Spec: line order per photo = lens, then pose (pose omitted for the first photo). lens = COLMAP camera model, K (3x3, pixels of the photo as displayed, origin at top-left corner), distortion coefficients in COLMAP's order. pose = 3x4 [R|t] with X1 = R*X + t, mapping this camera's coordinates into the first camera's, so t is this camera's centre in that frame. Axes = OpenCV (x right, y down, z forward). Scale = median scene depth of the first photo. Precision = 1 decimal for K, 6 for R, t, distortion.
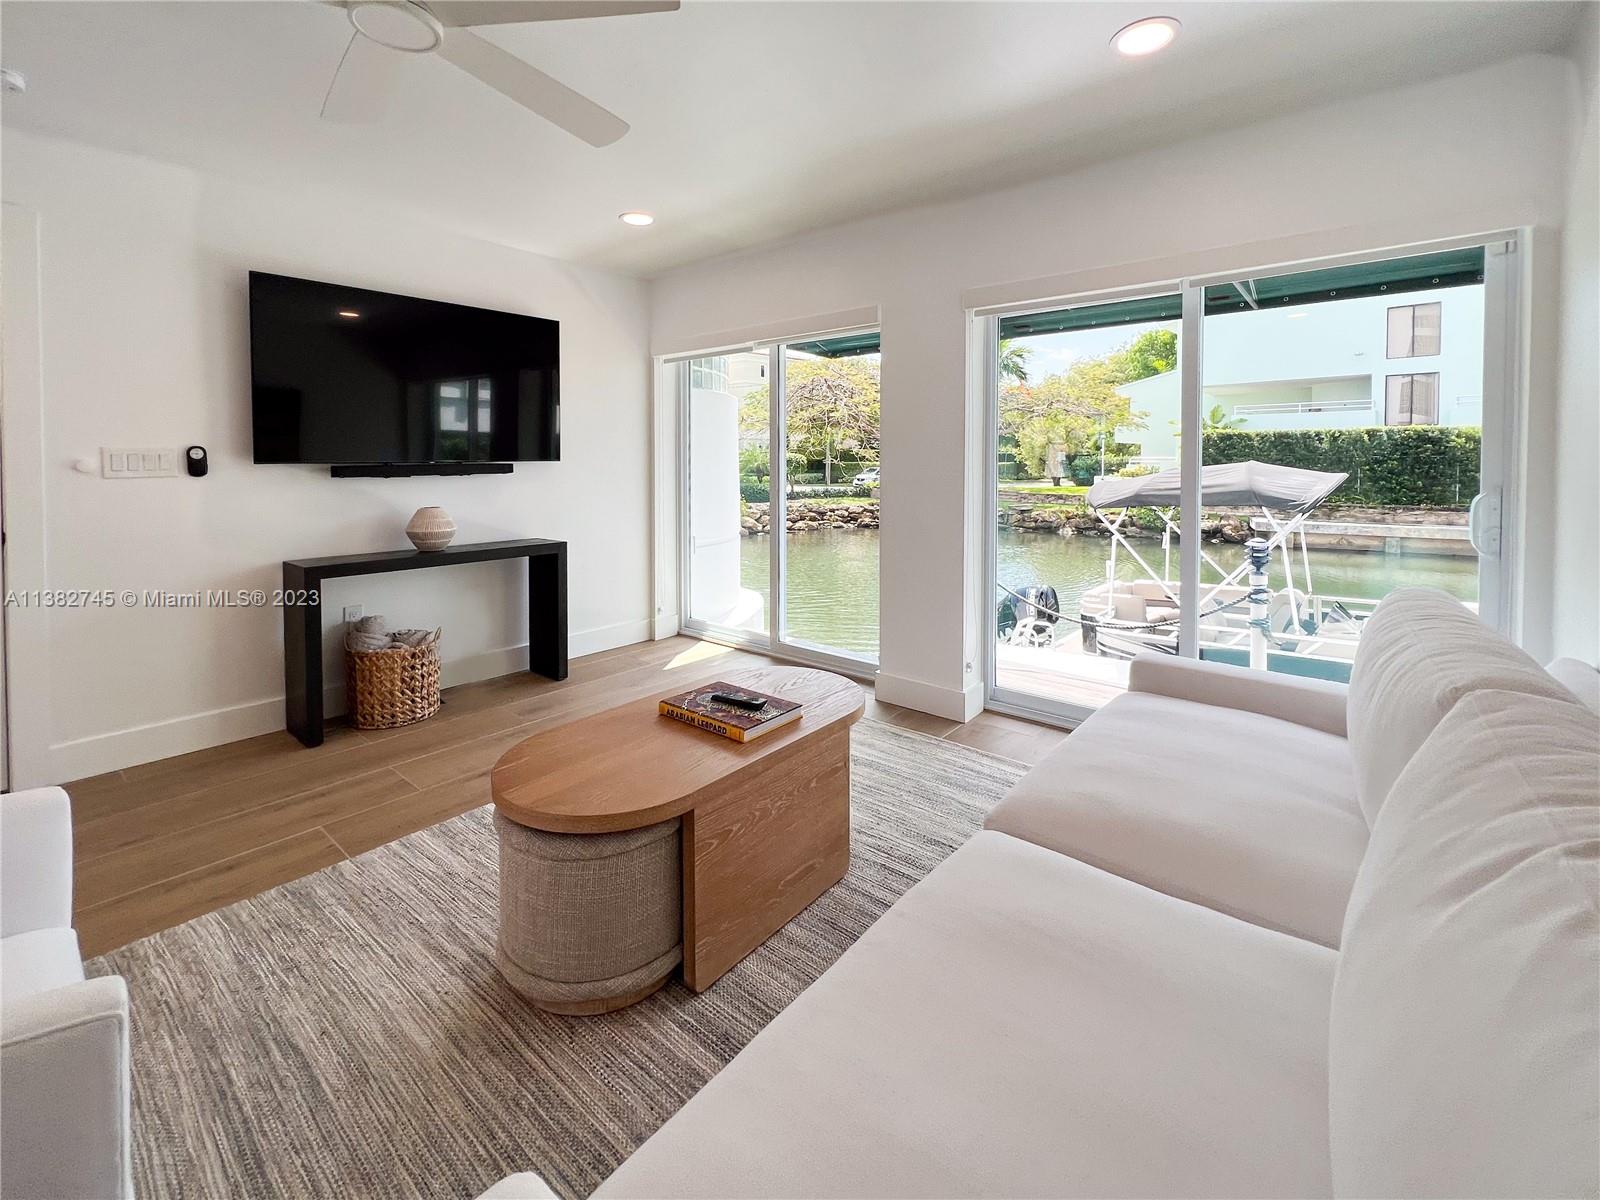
lens RADIAL K [[657.8, 0, 797.3], [0, 657.8, 604.6], [0, 0, 1]] dist [-0.005092, -0.000628]
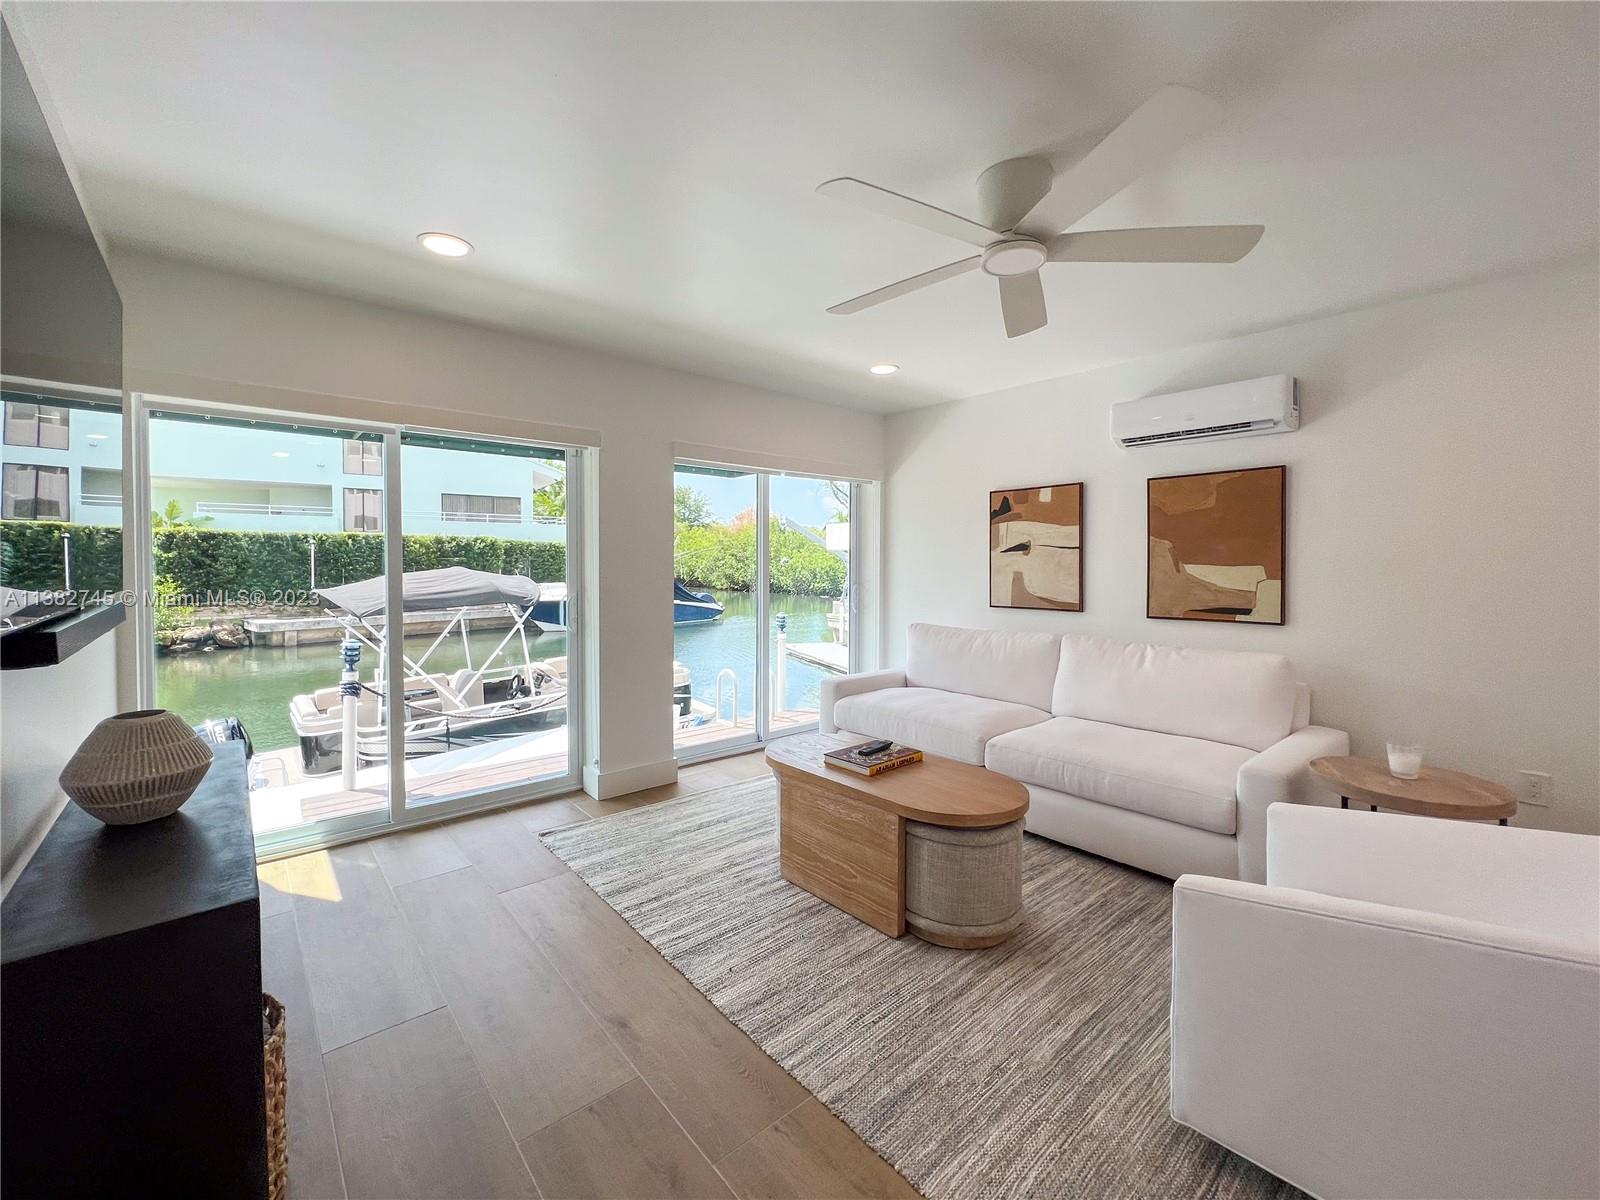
lens RADIAL K [[657.8, 0, 797.3], [0, 657.8, 604.6], [0, 0, 1]] dist [-0.005092, -0.000628]
pose [[0.177618, -0.062903, 0.982087, -0.149170], [0.205876, 0.978248, 0.025423, -0.022209], [-0.962324, 0.197673, 0.186705, 0.079368]]
